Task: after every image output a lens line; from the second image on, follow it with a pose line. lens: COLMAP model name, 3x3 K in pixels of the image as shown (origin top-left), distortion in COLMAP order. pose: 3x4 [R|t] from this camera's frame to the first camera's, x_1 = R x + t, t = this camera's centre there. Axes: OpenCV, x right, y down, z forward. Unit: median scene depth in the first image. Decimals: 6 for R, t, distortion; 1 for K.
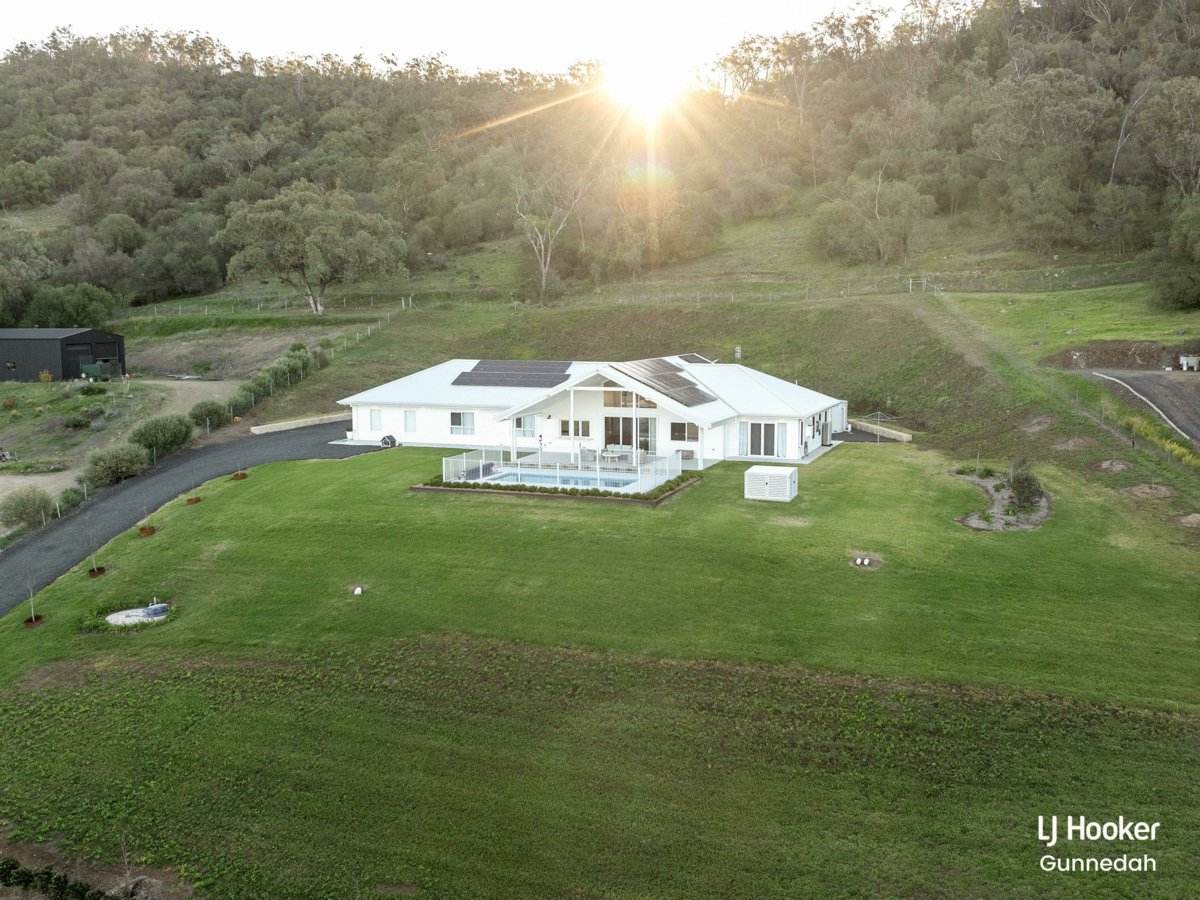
lens RADIAL K [[1170.0, 0, 601.8], [0, 1170.0, 449.4], [0, 0, 1]] dist [-0.019898, 0.000000]
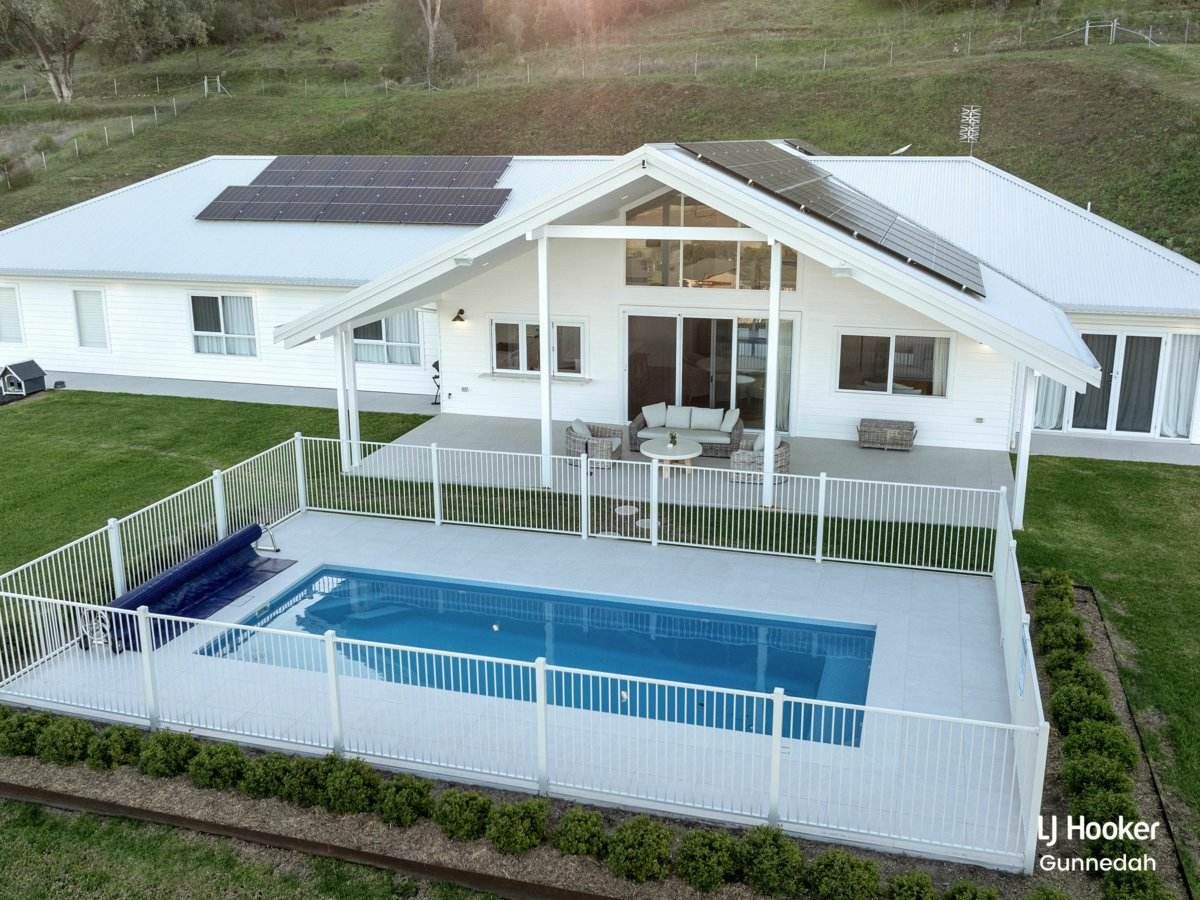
lens RADIAL K [[1170.0, 0, 596.2], [0, 1170.0, 455.5], [0, 0, 1]] dist [-0.019898, 0.000000]
pose [[0.996382, -0.024721, 0.081312, -0.030603], [0.012429, 0.988860, 0.148329, -0.033363], [-0.084073, -0.146782, 0.985590, 0.587332]]
